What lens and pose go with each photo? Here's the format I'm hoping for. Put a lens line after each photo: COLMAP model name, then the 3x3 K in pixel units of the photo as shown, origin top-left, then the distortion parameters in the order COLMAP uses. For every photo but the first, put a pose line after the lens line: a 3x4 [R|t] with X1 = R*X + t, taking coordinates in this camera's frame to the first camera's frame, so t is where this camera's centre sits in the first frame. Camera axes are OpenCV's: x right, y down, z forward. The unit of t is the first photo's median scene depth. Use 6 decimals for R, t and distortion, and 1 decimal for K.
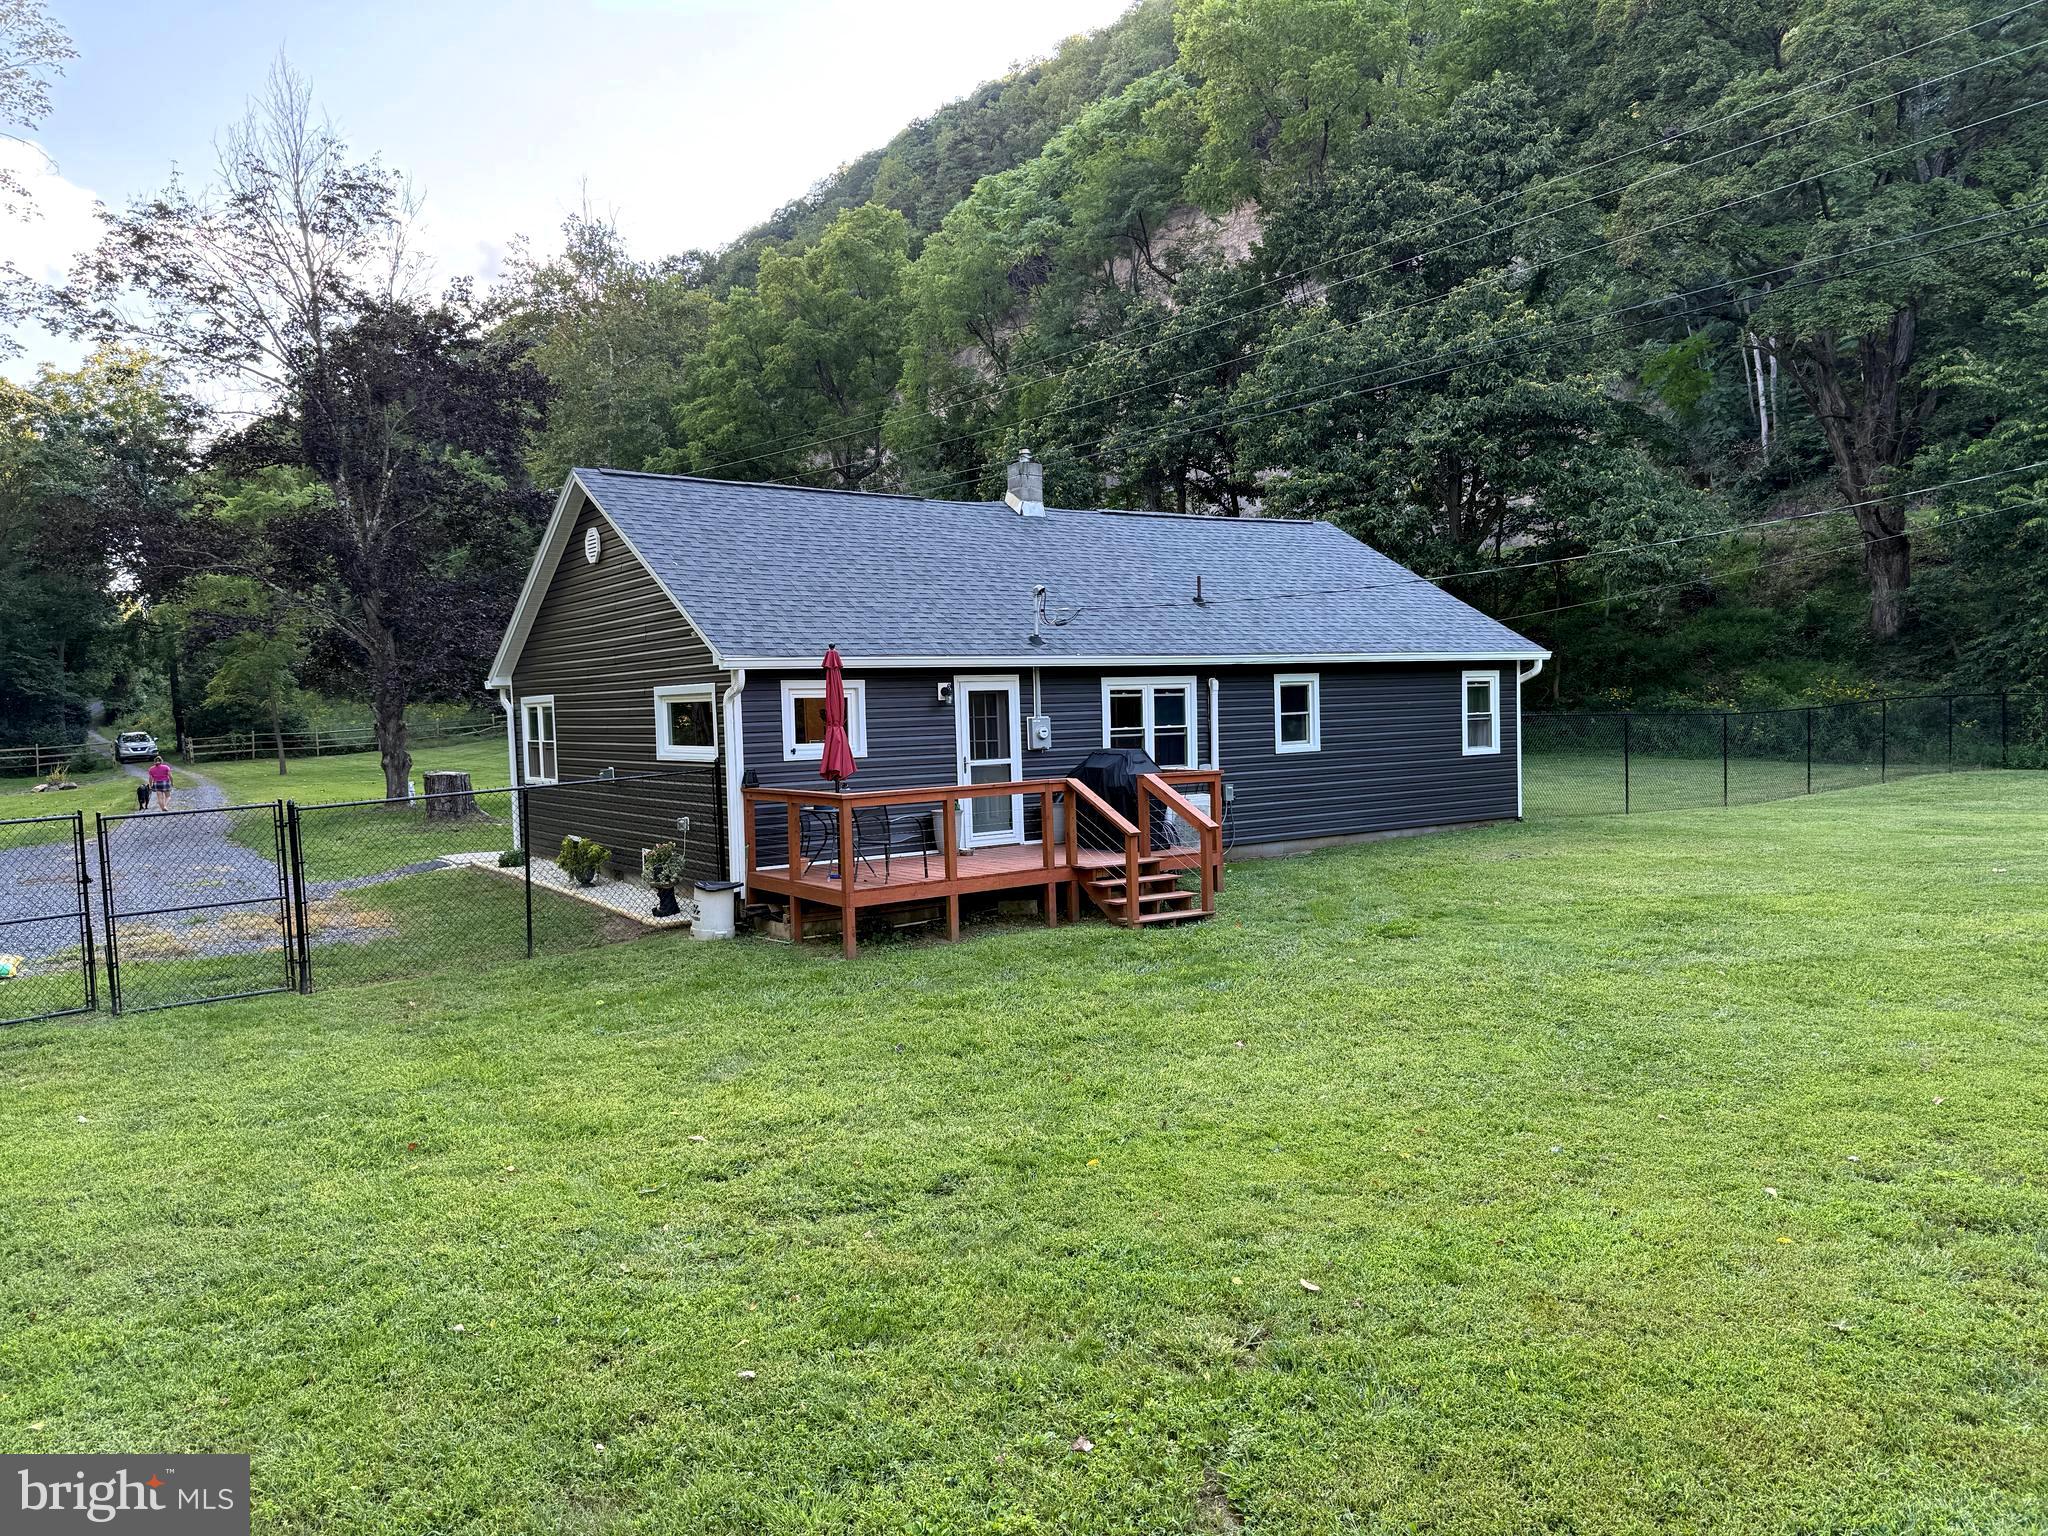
lens RADIAL K [[1438.3, 0, 1018.7], [0, 1438.3, 772.1], [0, 0, 1]] dist [0.088227, -0.127588]
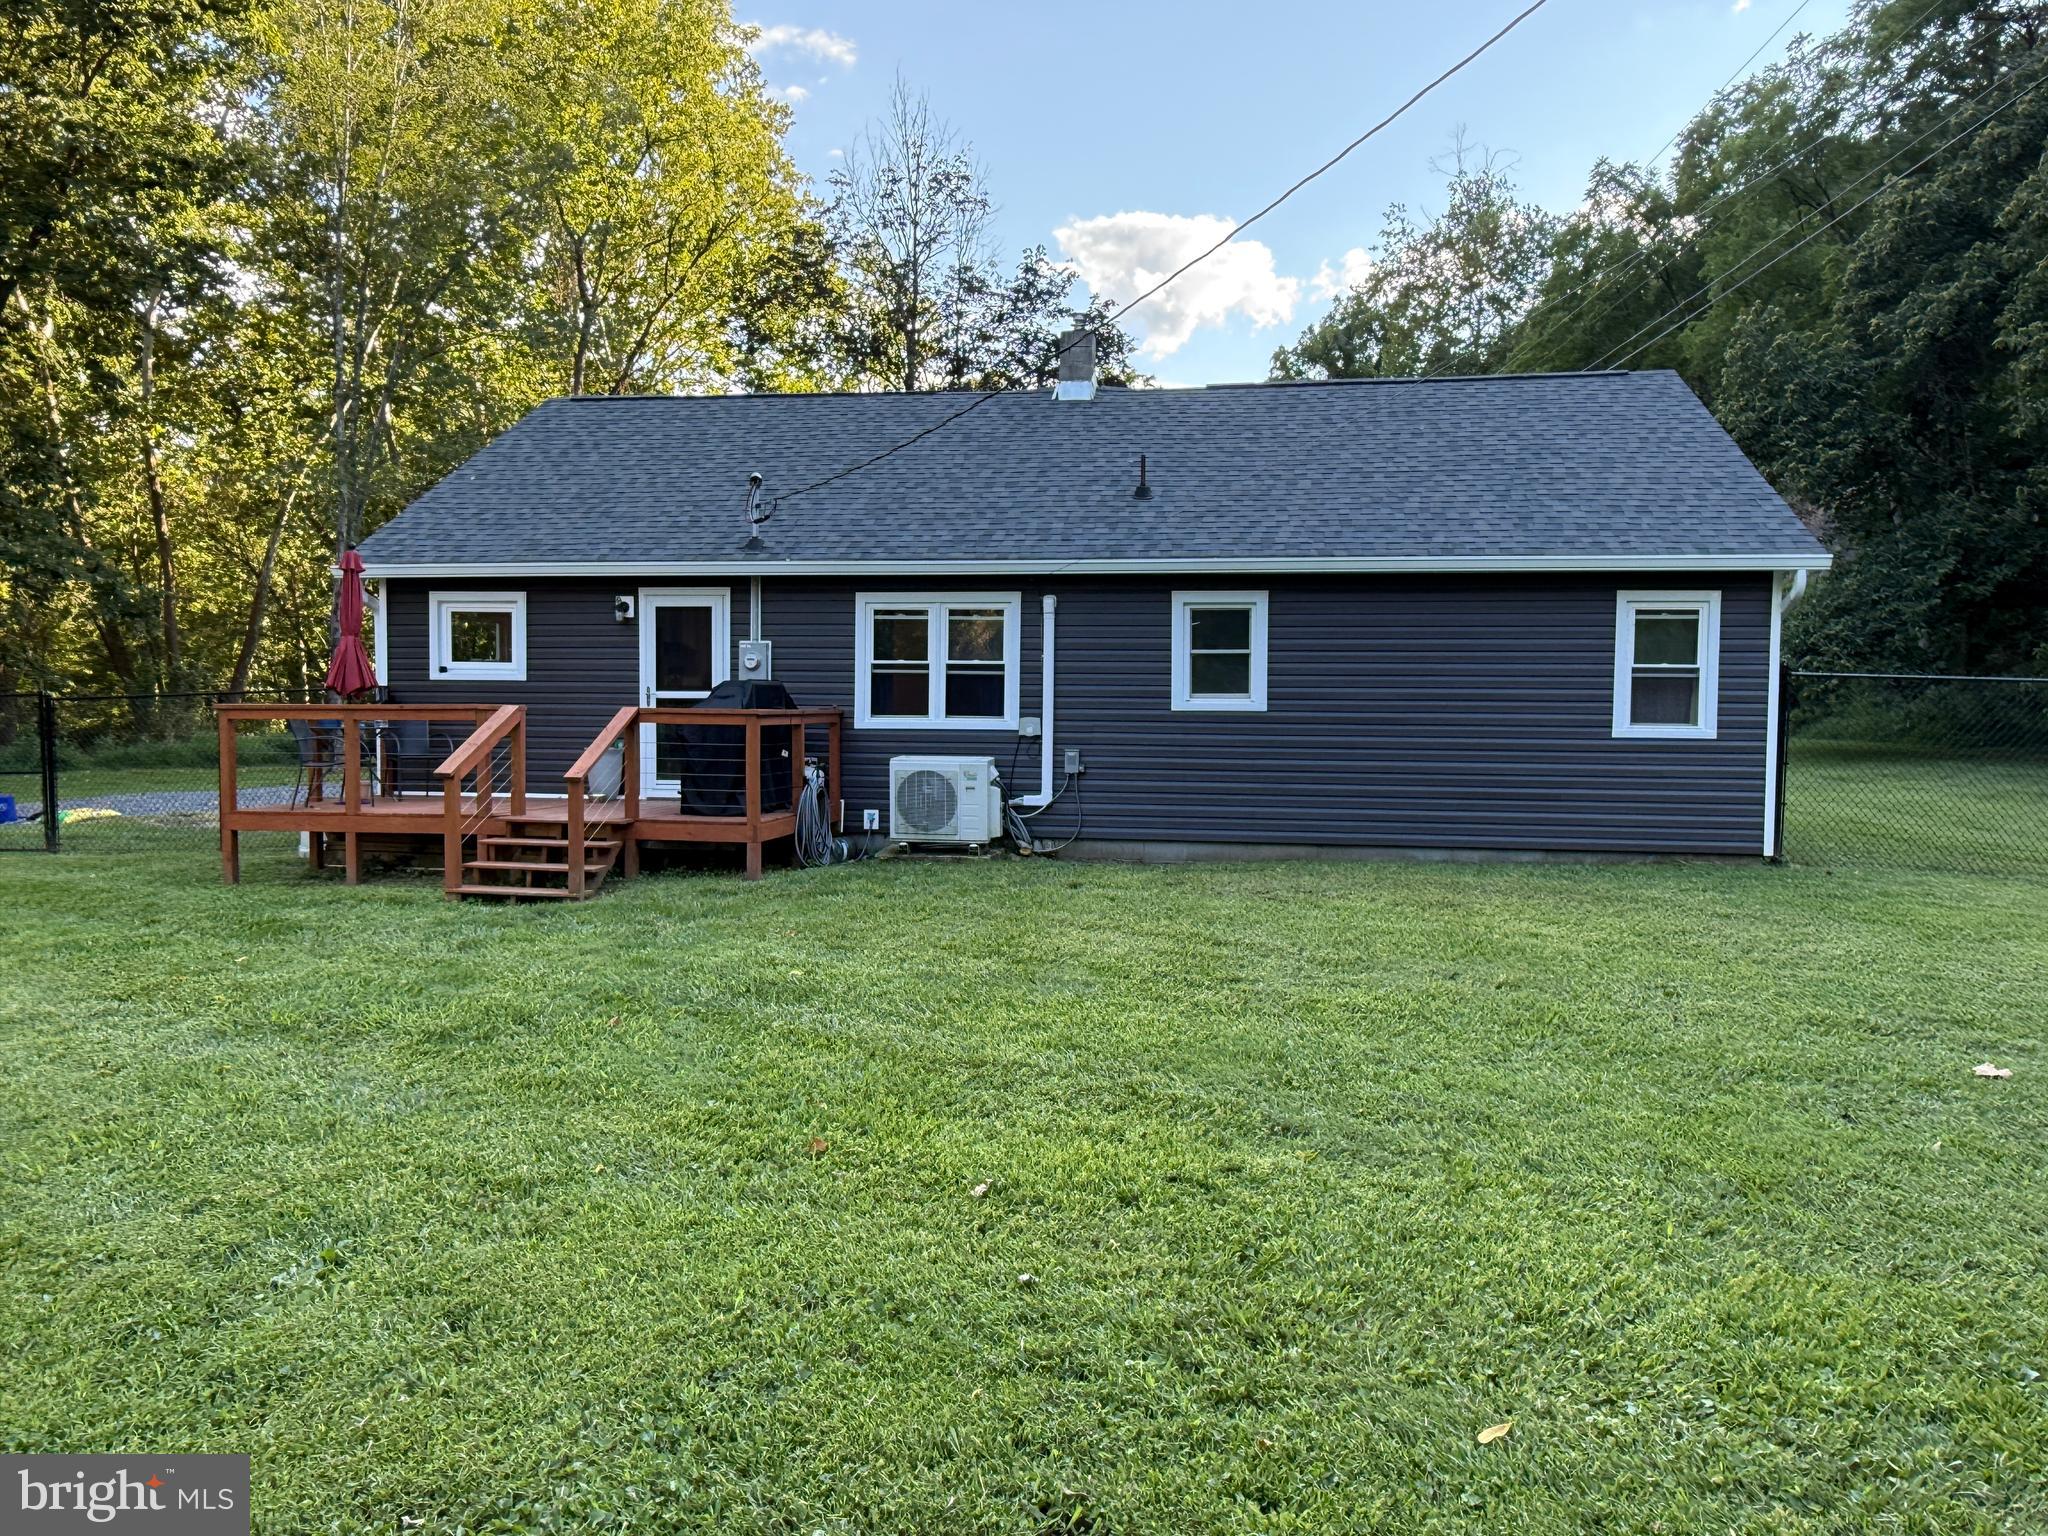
lens RADIAL K [[1438.7, 0, 1024.0], [0, 1438.7, 768.0], [0, 0, 1]] dist [-0.018393, 0.022226]
pose [[0.728702, 0.066372, -0.681607, 0.618575], [-0.062081, 0.997597, 0.030771, -0.002367], [0.682011, 0.019892, 0.731071, 0.491248]]
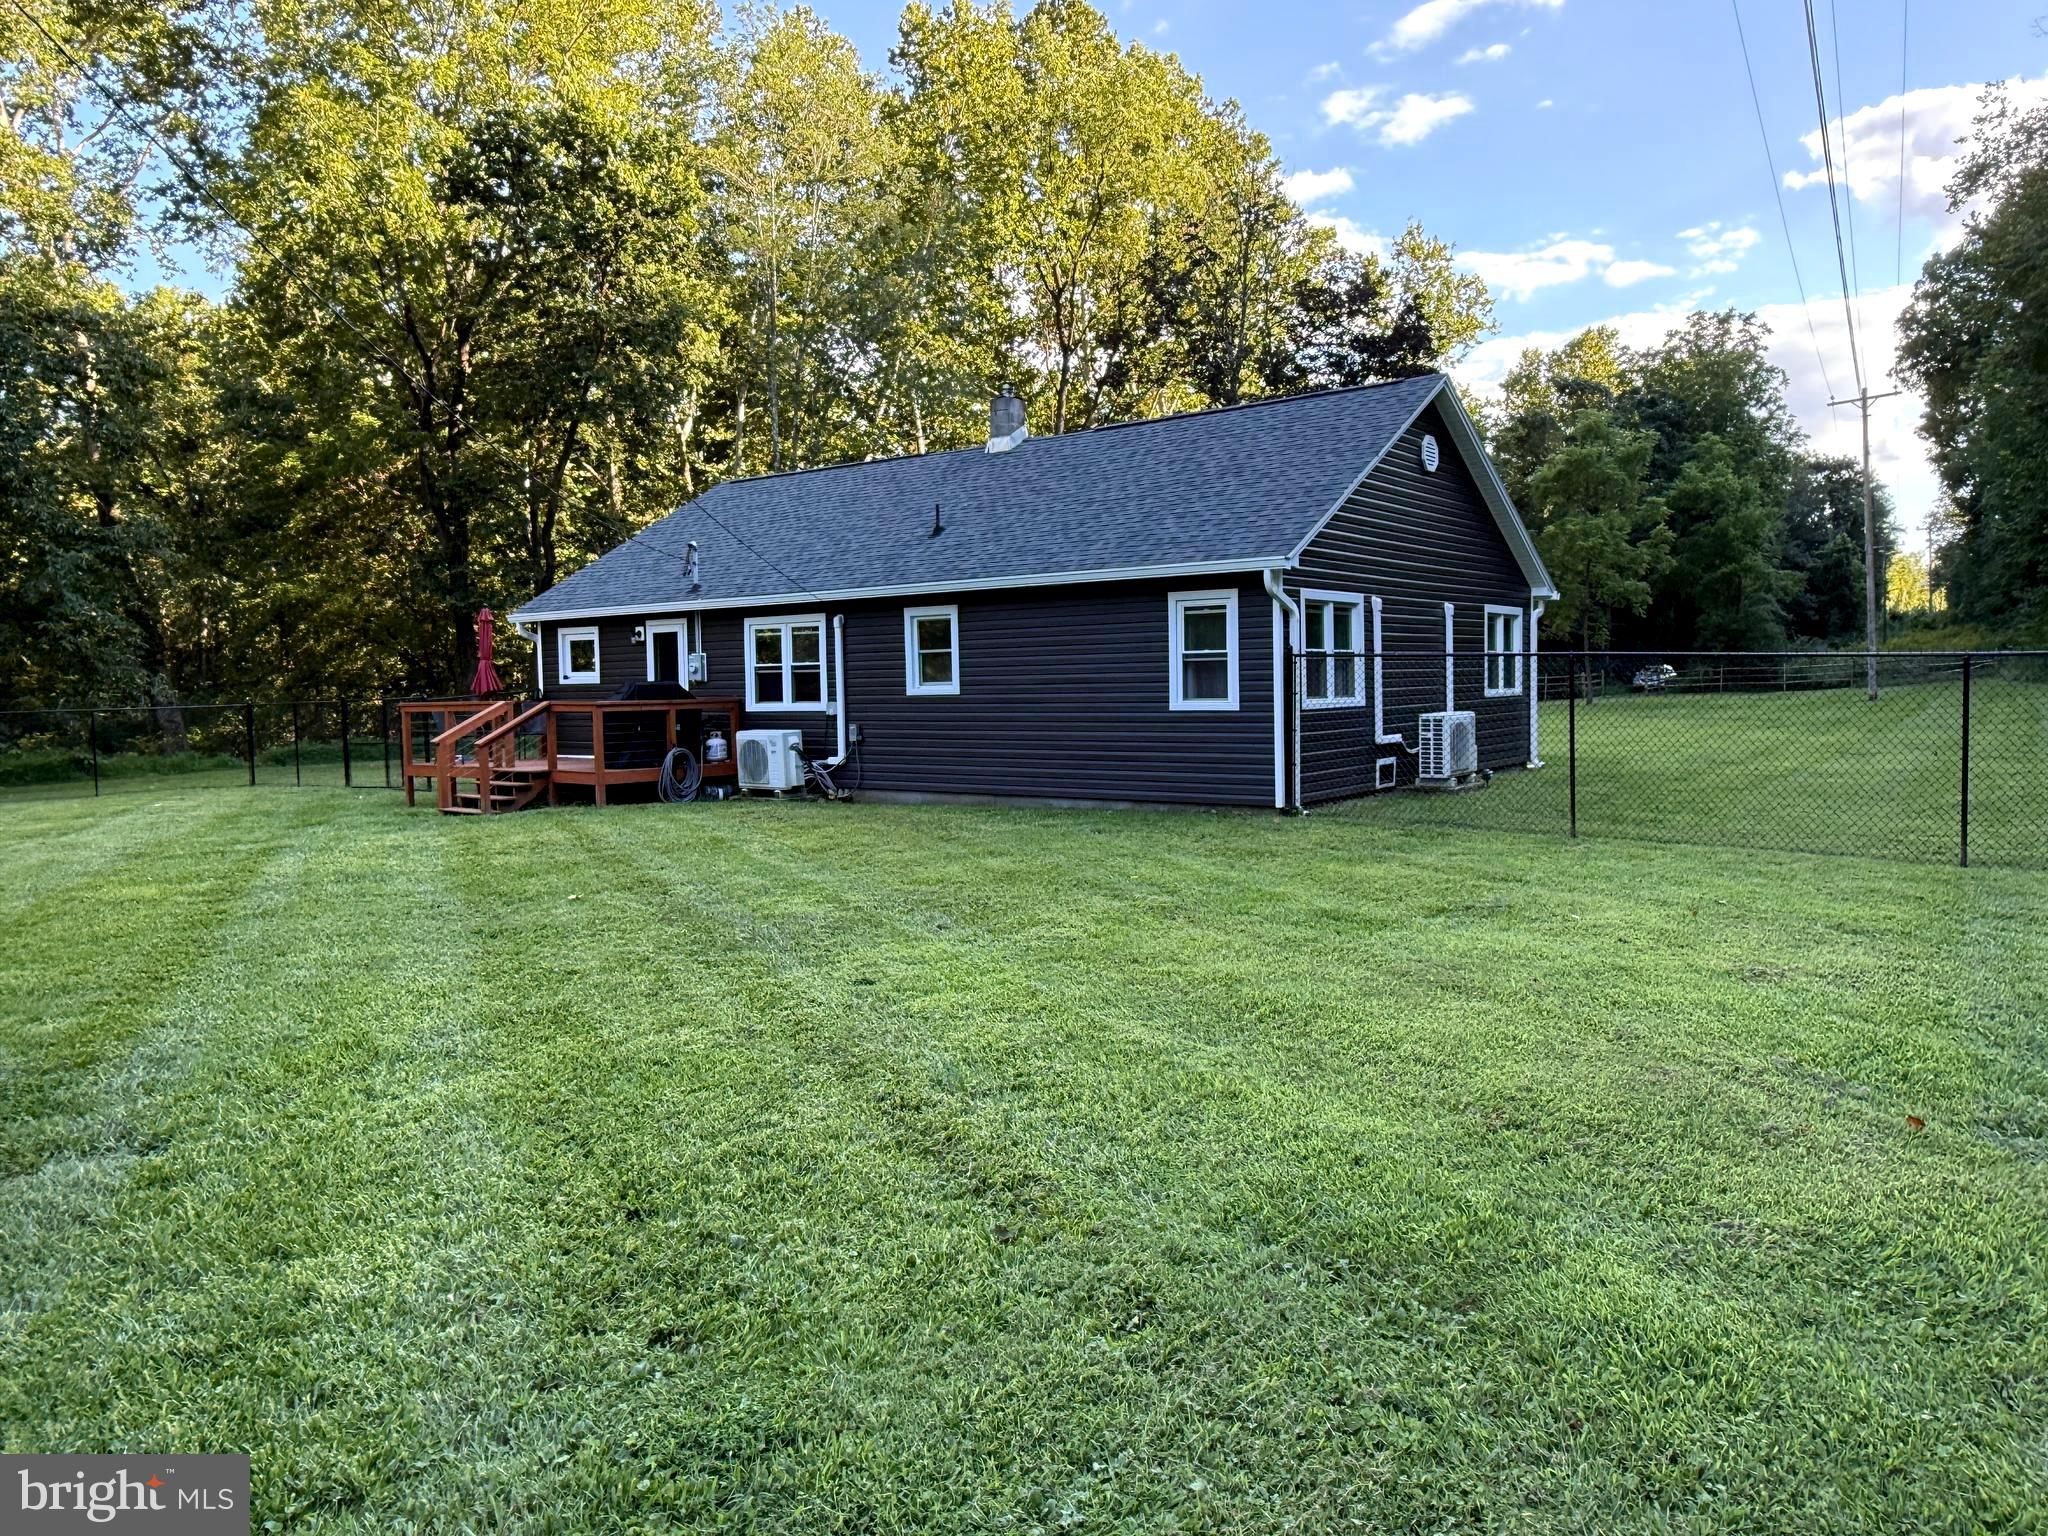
lens RADIAL K [[1414.3, 0, 1024.0], [0, 1414.3, 768.0], [0, 0, 1]] dist [0.003163, -0.000673]
pose [[0.312532, 0.079555, -0.946570, 1.118961], [-0.037132, 0.996748, 0.071512, -0.035624], [0.949181, 0.012798, 0.314470, 0.831681]]
